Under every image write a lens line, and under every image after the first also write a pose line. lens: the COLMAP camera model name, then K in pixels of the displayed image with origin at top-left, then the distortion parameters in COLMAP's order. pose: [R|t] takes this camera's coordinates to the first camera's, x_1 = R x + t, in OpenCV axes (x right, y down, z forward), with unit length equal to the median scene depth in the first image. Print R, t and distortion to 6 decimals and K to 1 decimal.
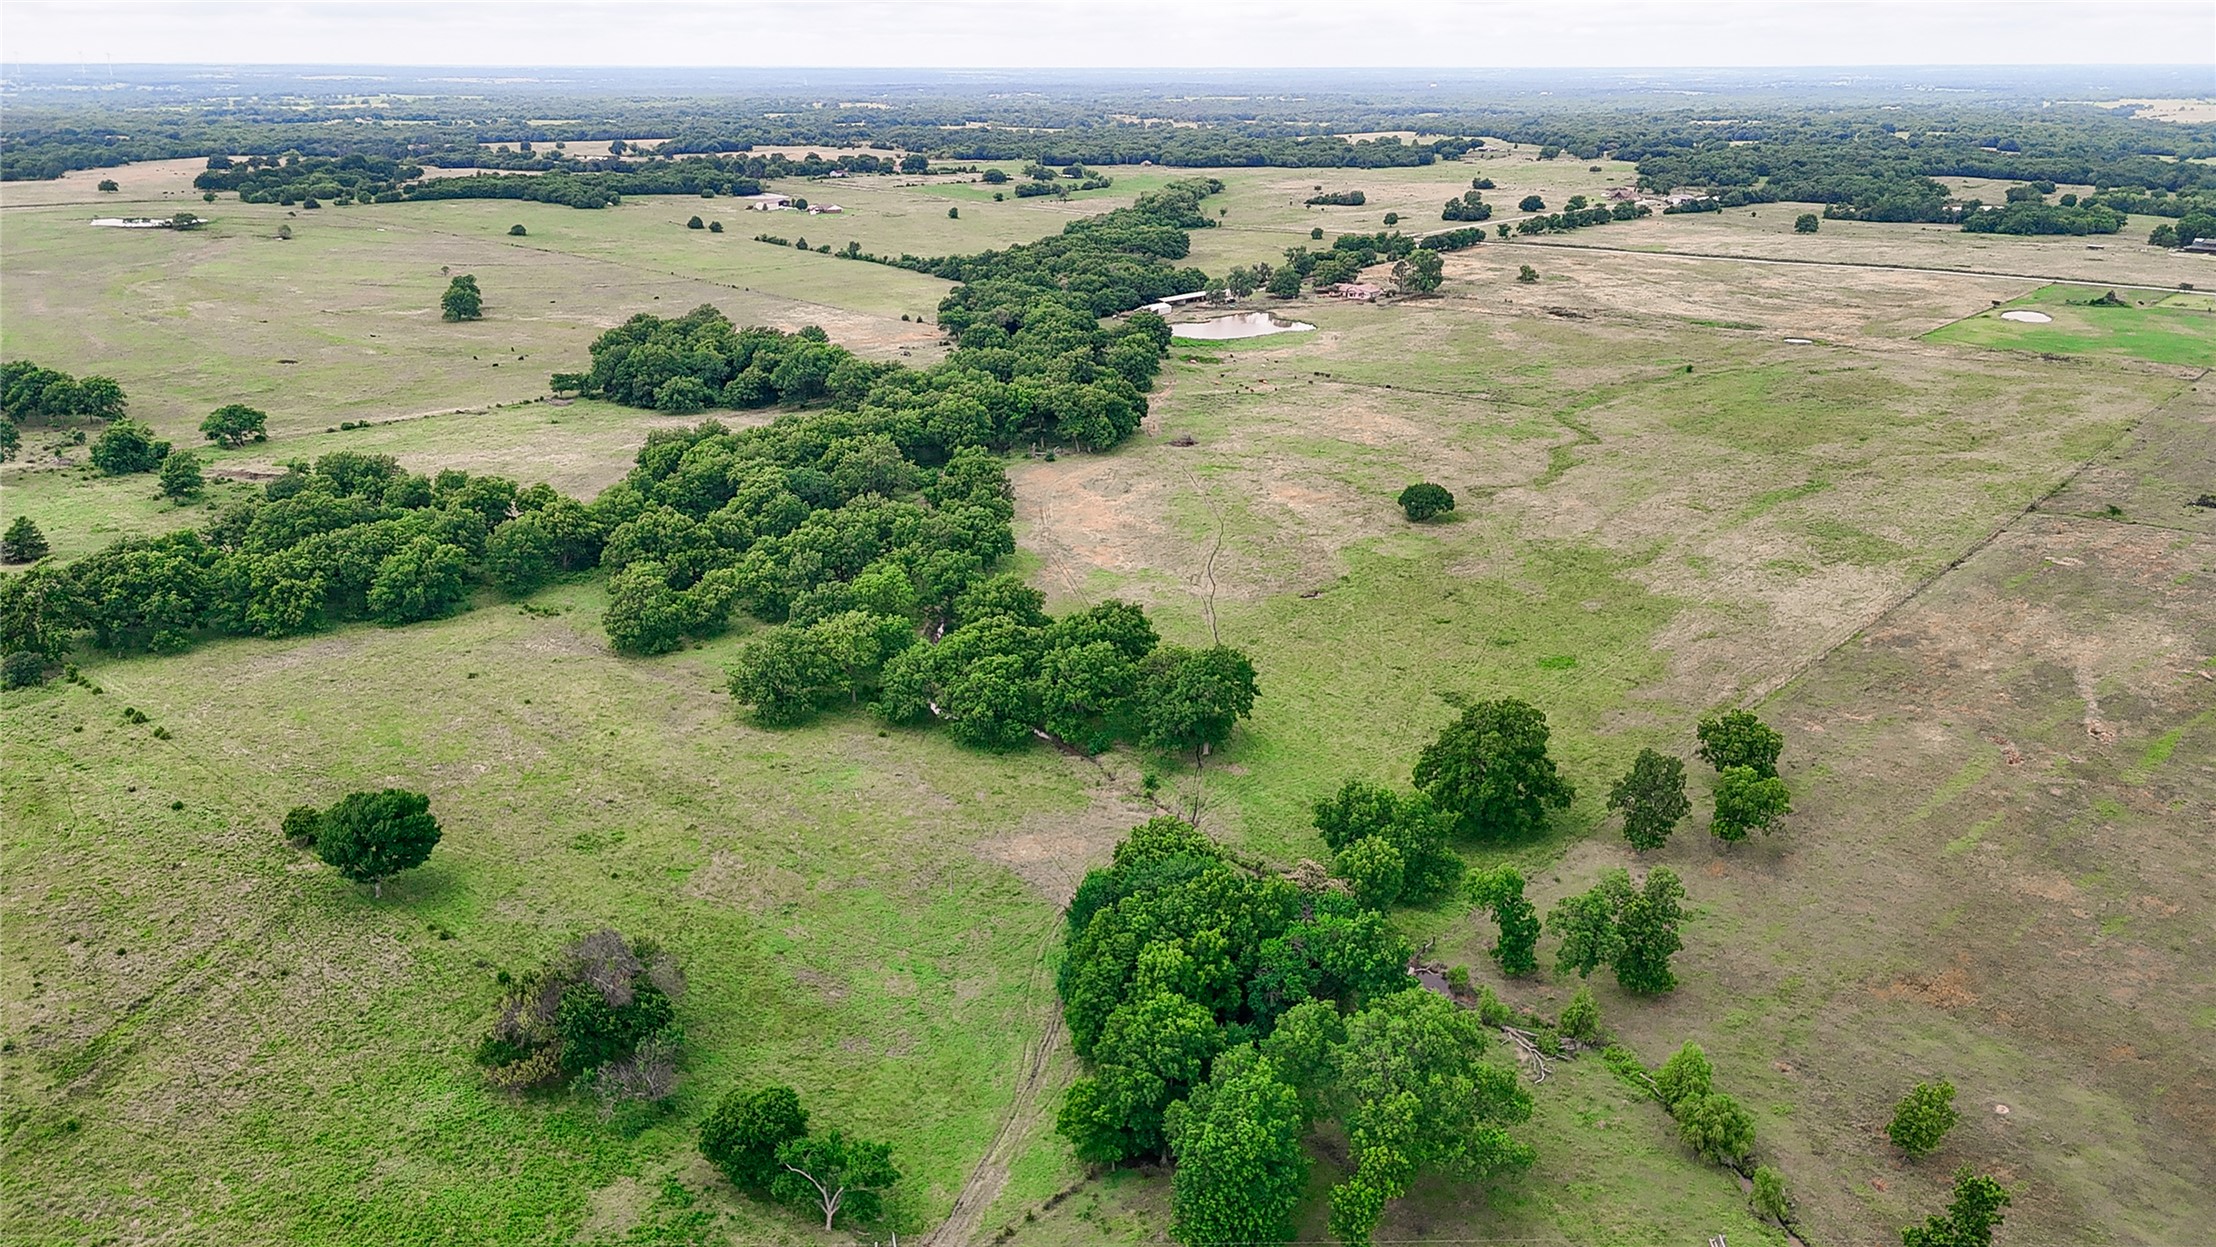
lens RADIAL K [[1660.8, 0, 1108.0], [0, 1660.8, 623.5], [0, 0, 1]] dist [0.077400, -0.068118]
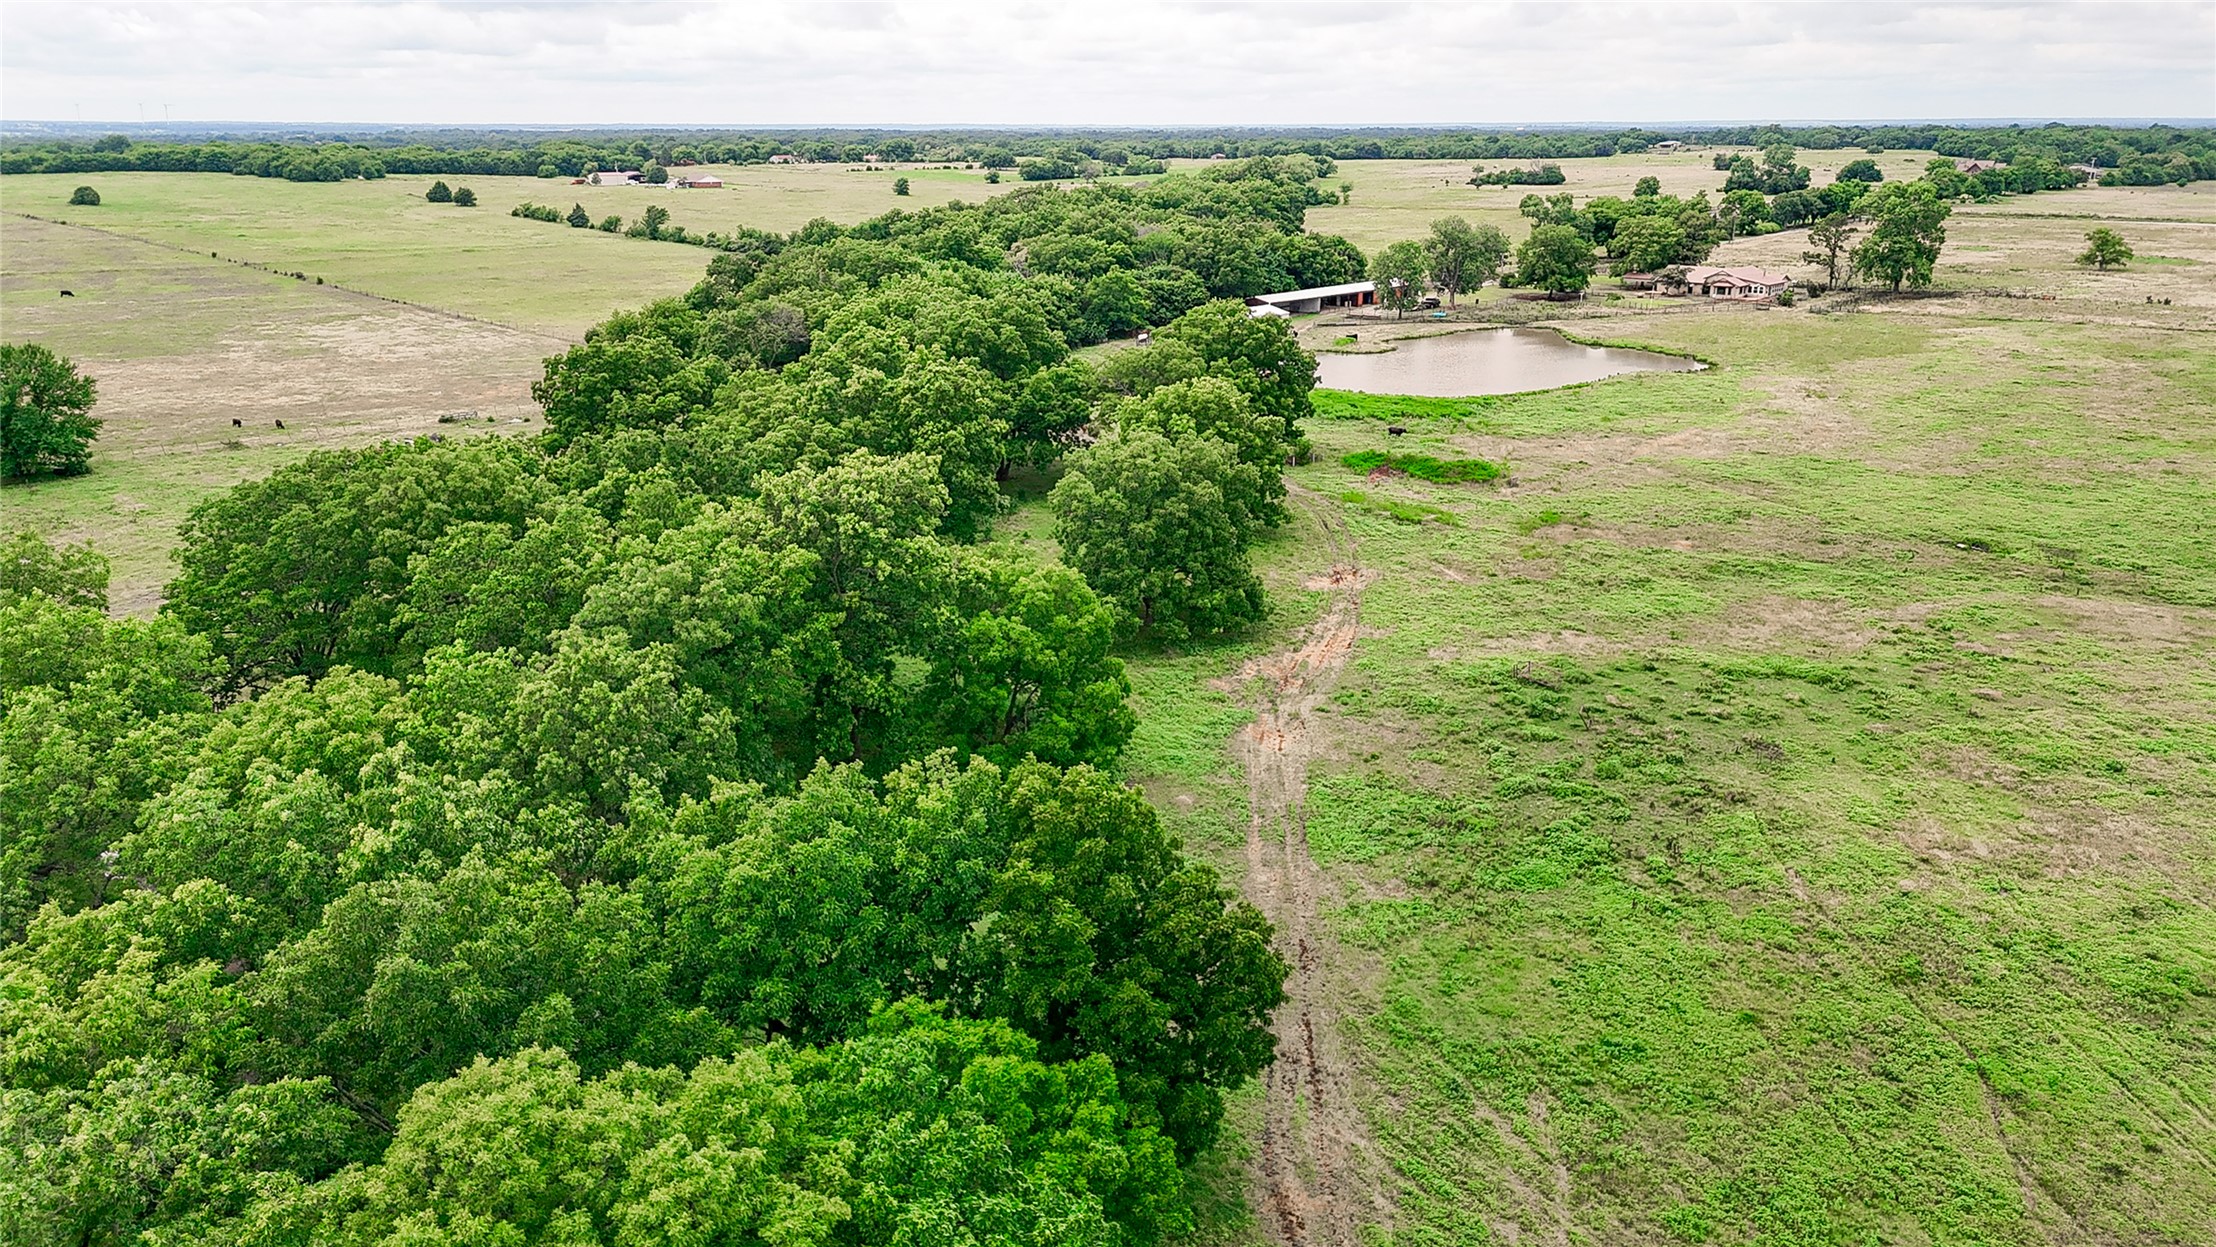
lens RADIAL K [[1642.9, 0, 1108.0], [0, 1642.9, 623.5], [0, 0, 1]] dist [0.073948, -0.064456]
pose [[0.999127, 0.008220, -0.040968, 0.015876], [-0.009438, 0.999516, -0.029632, -0.145362], [0.040704, 0.029993, 0.998721, 0.842944]]
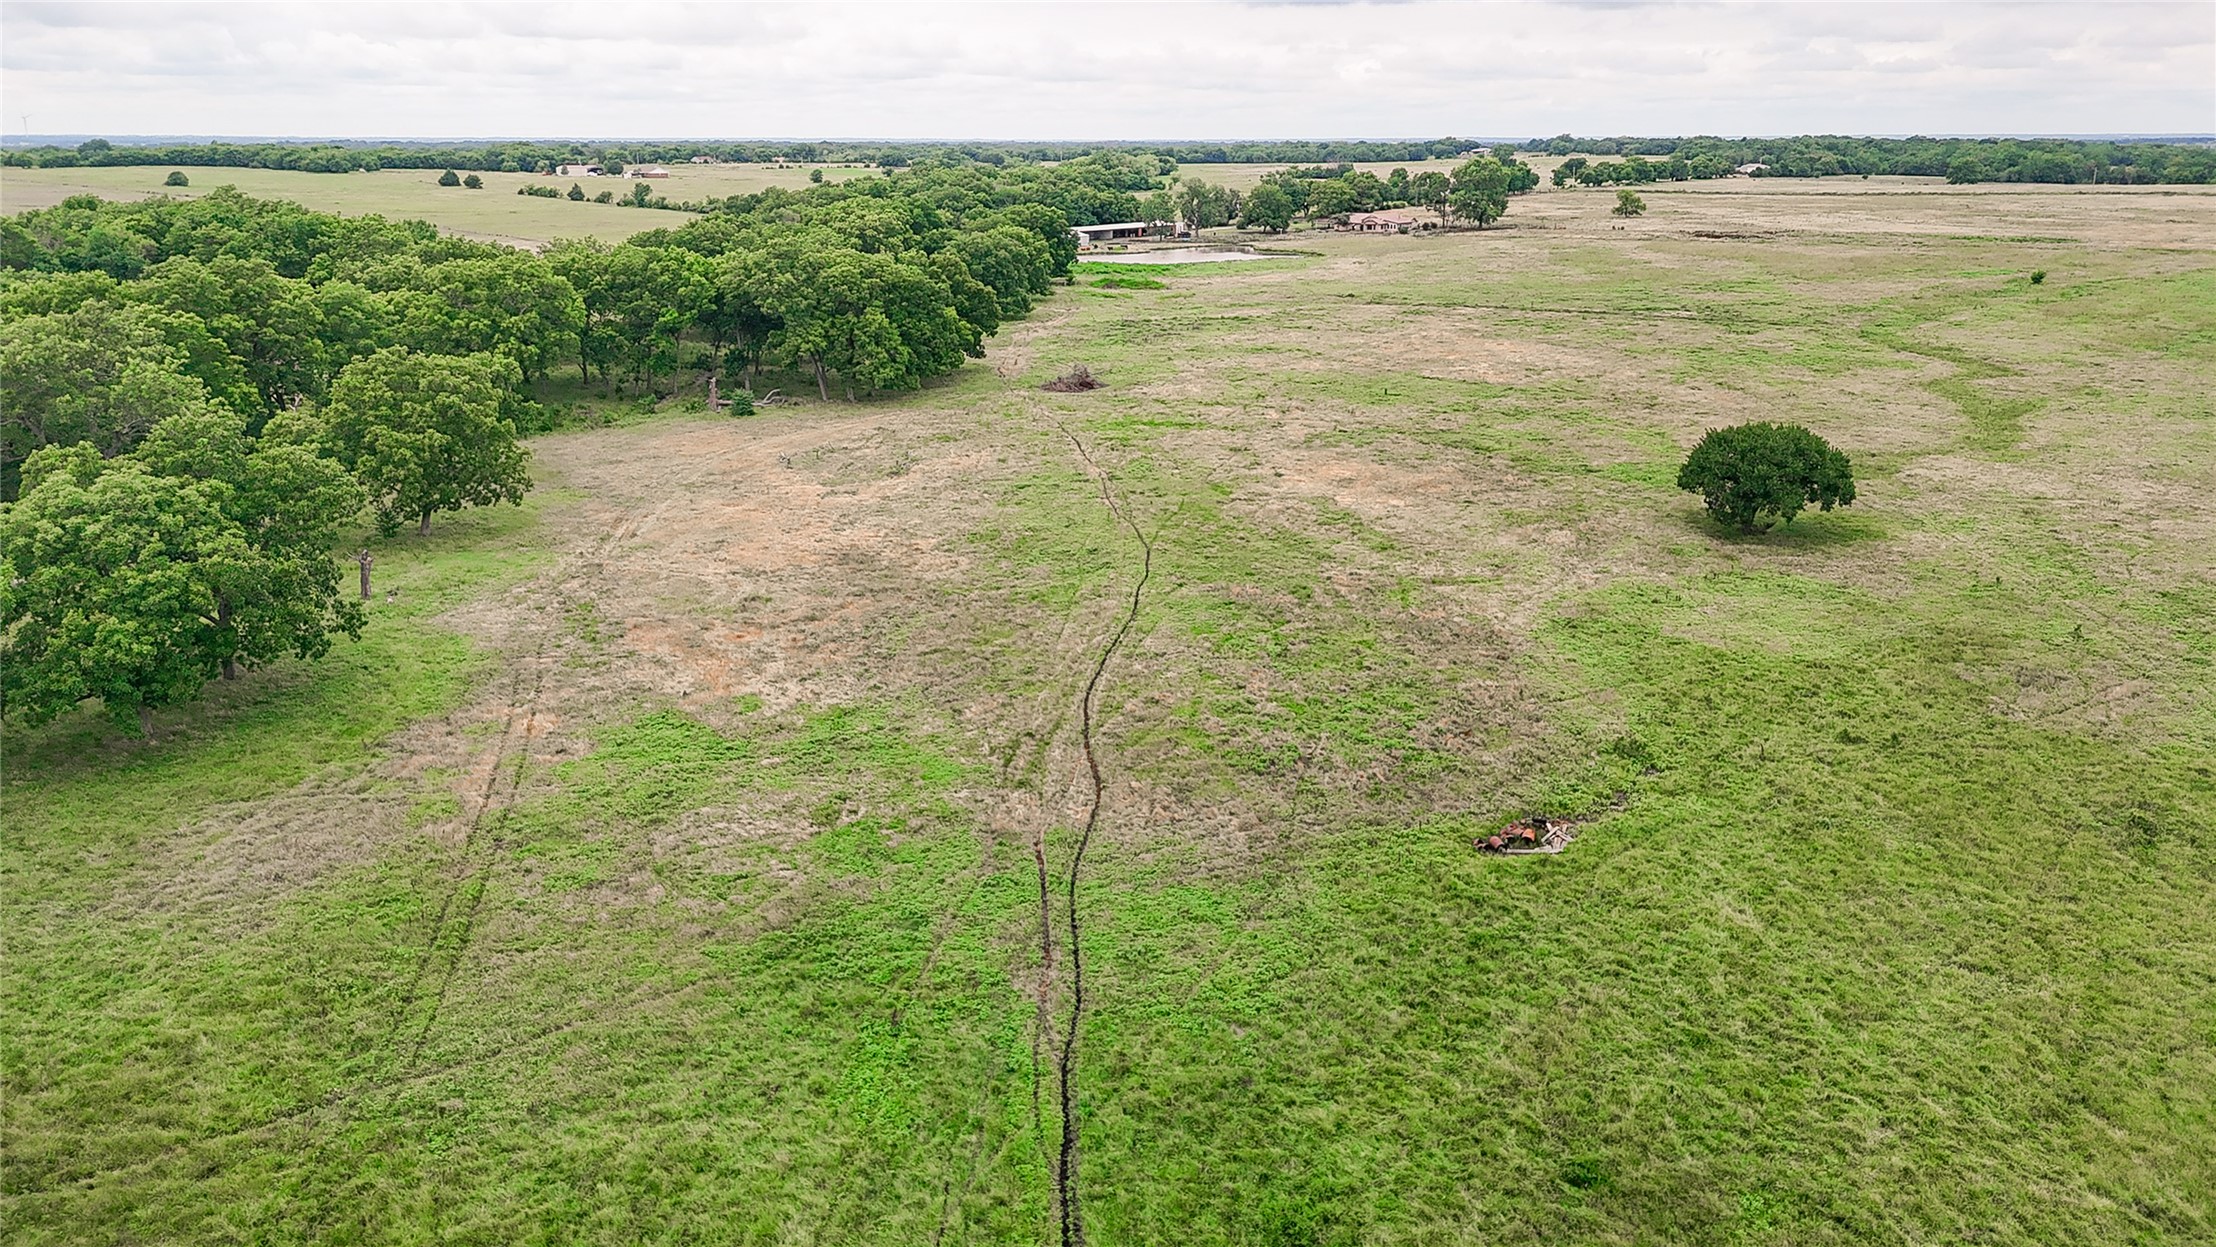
lens RADIAL K [[1660.8, 0, 1108.0], [0, 1660.8, 623.5], [0, 0, 1]] dist [0.077400, -0.068118]
pose [[0.999716, -0.009873, 0.021697, 0.041354], [0.010767, 0.999082, -0.041453, -0.024861], [-0.021268, 0.041675, 0.998905, 0.520200]]
